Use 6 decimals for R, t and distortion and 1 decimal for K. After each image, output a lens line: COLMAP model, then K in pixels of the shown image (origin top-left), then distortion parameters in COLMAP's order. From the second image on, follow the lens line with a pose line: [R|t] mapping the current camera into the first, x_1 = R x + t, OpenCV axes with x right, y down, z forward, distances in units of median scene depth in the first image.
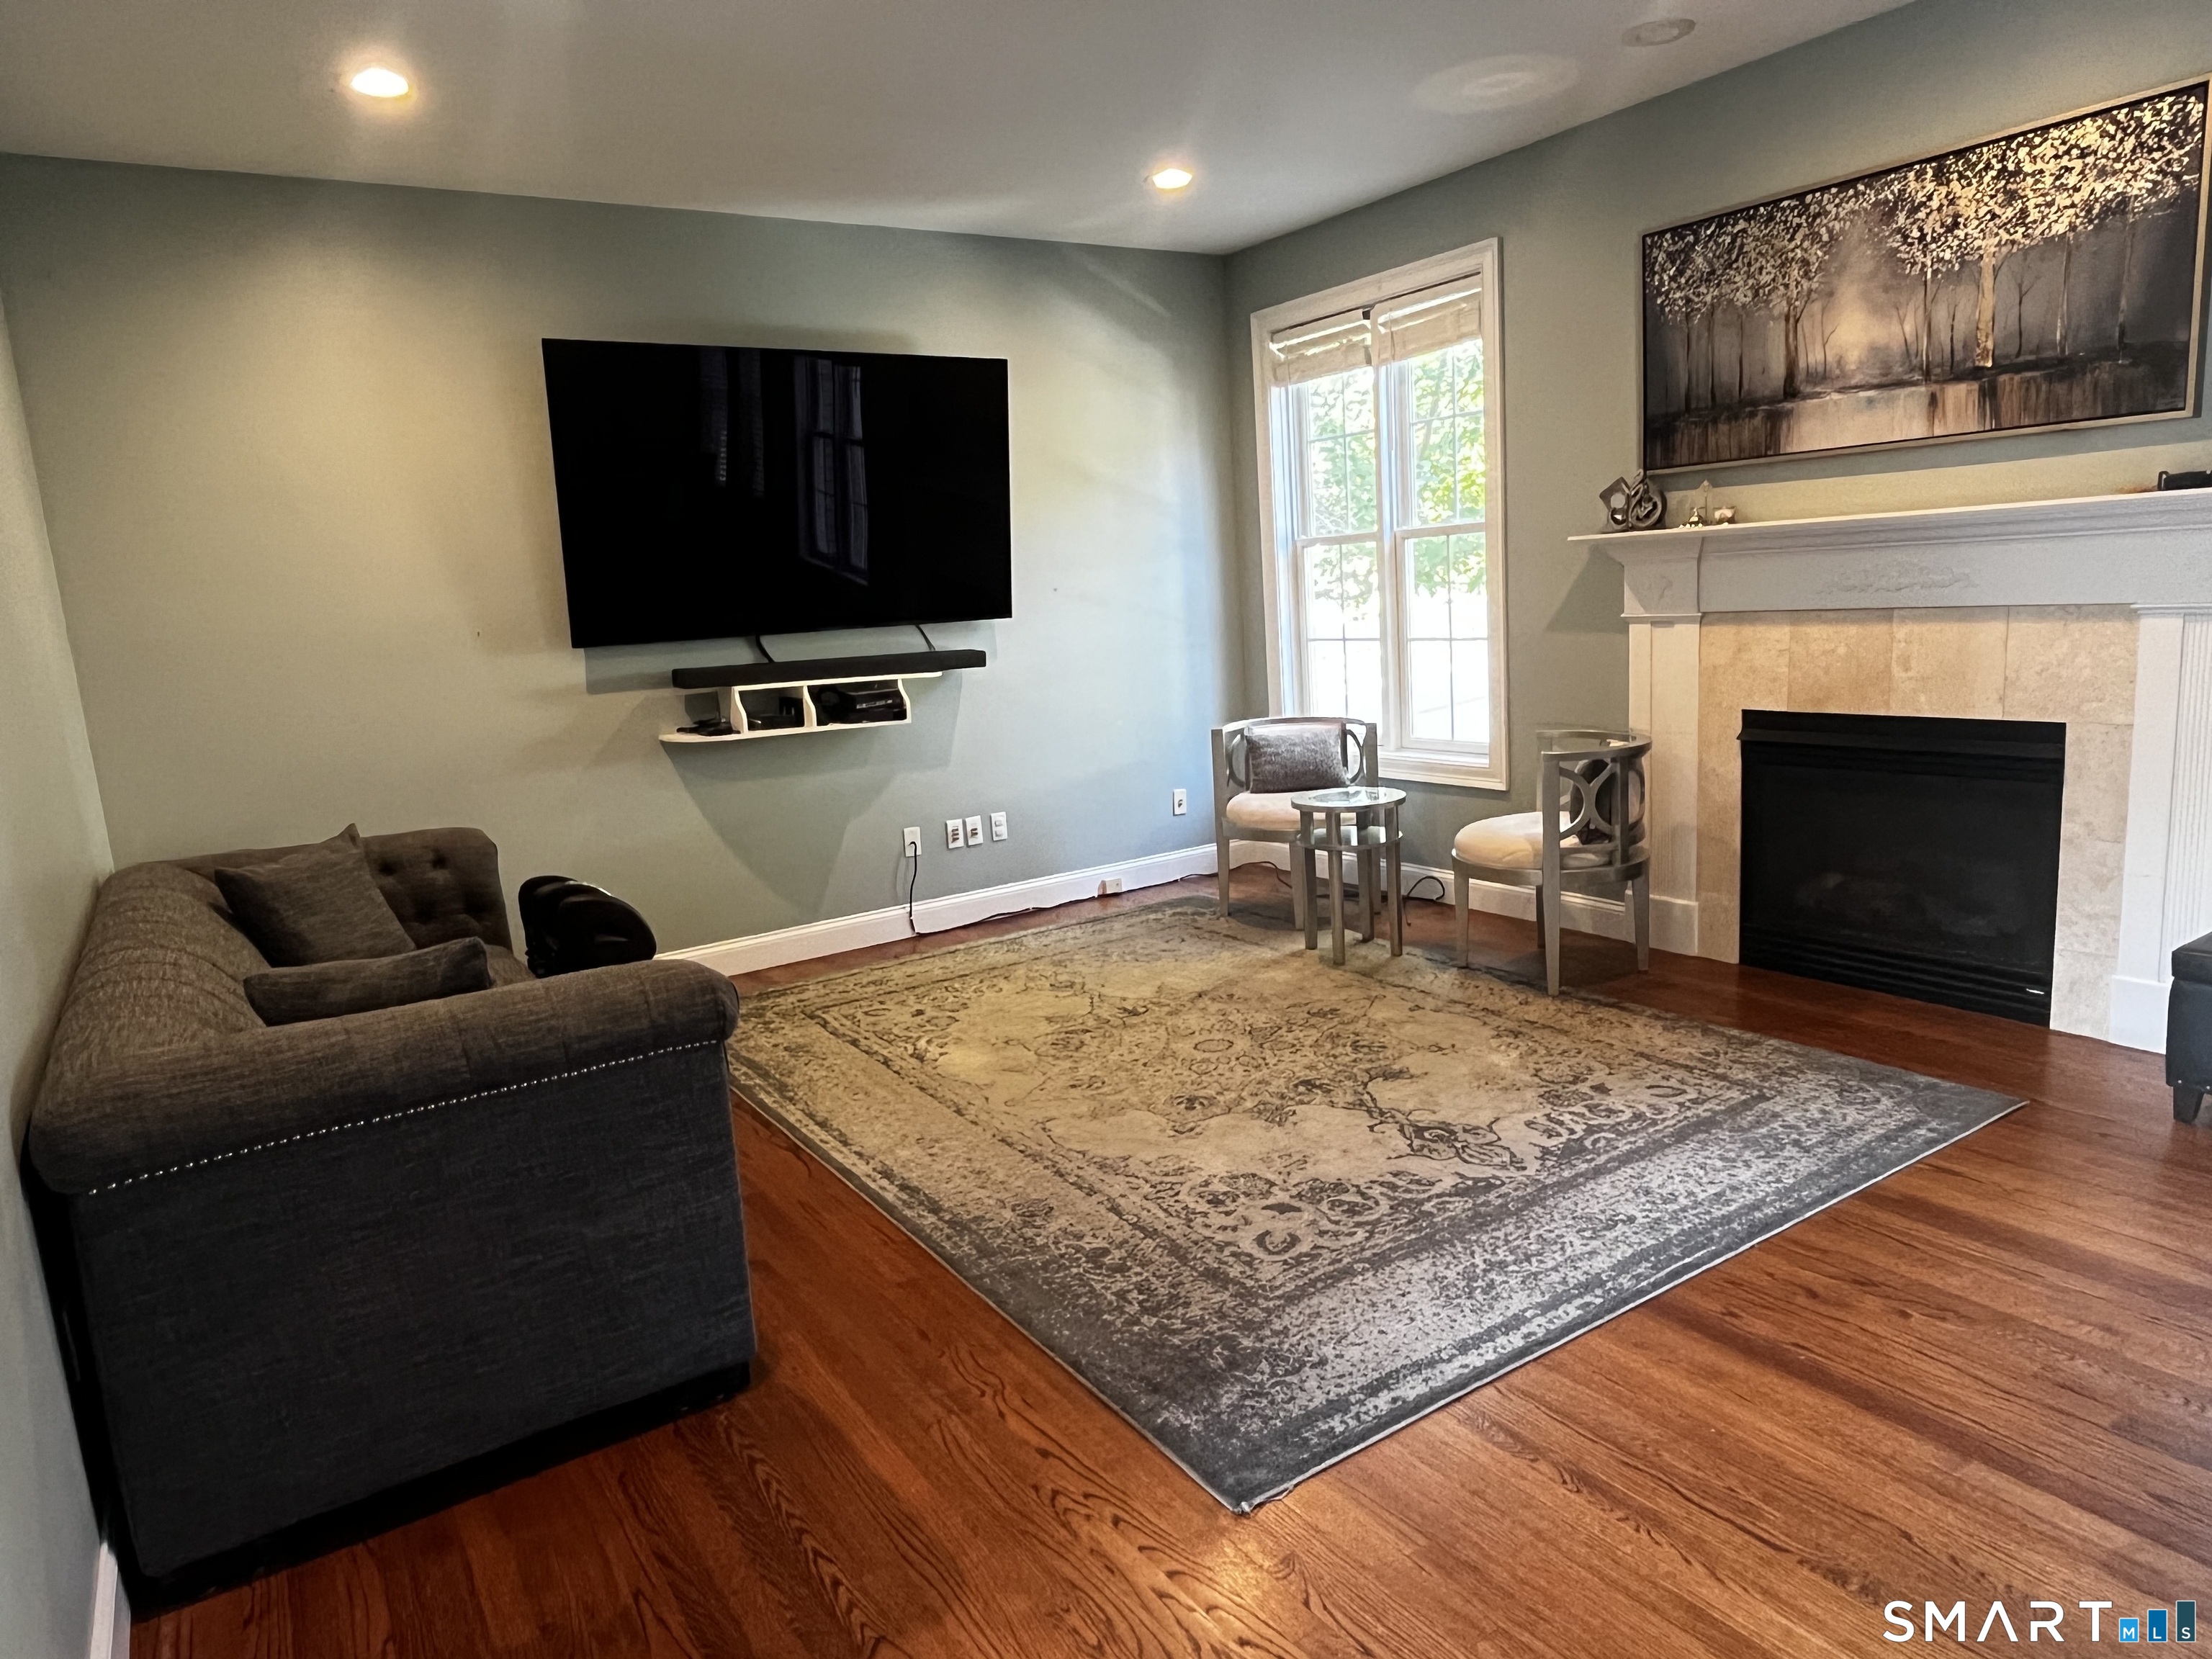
lens RADIAL K [[1381.2, 0, 1107.7], [0, 1381.2, 834.4], [0, 0, 1]] dist [-0.003693, -0.001425]
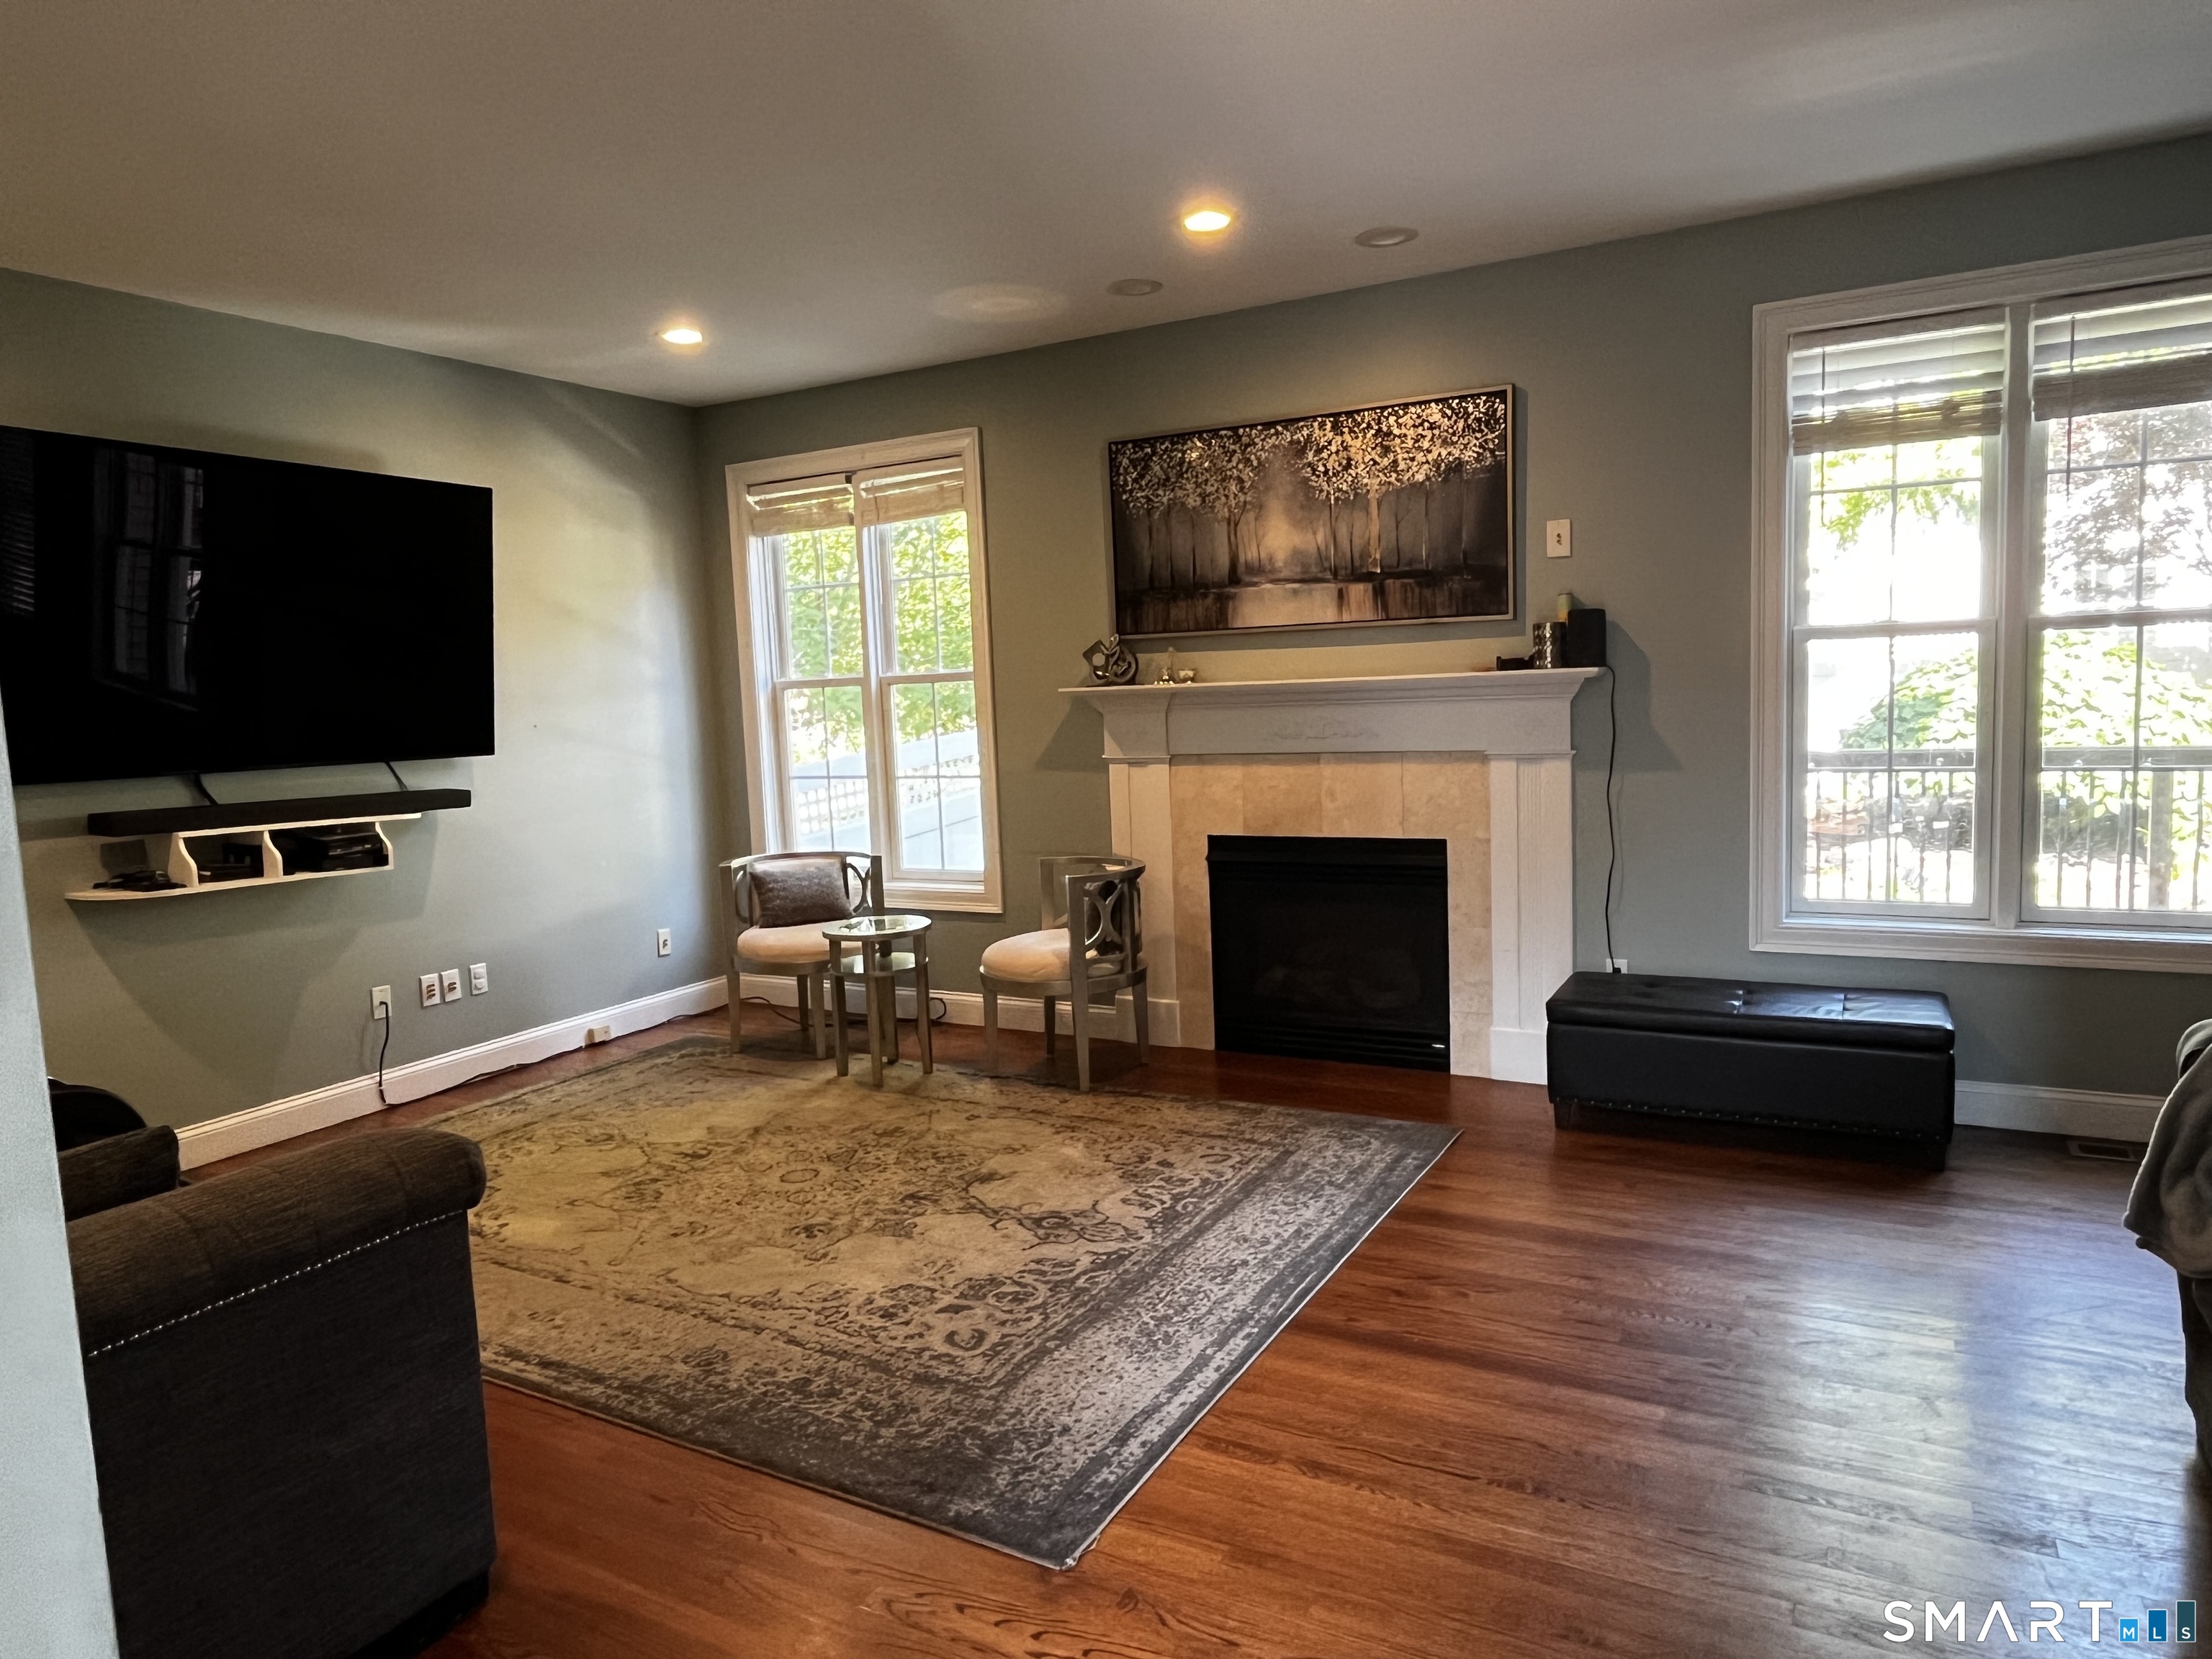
lens RADIAL K [[1381.2, 0, 1103.3], [0, 1381.2, 829.2], [0, 0, 1]] dist [-0.003693, -0.001425]
pose [[0.886925, -0.018161, 0.461555, -0.179775], [0.065275, 0.994127, -0.086316, 0.002354], [-0.457277, 0.106684, 0.882902, -0.020006]]
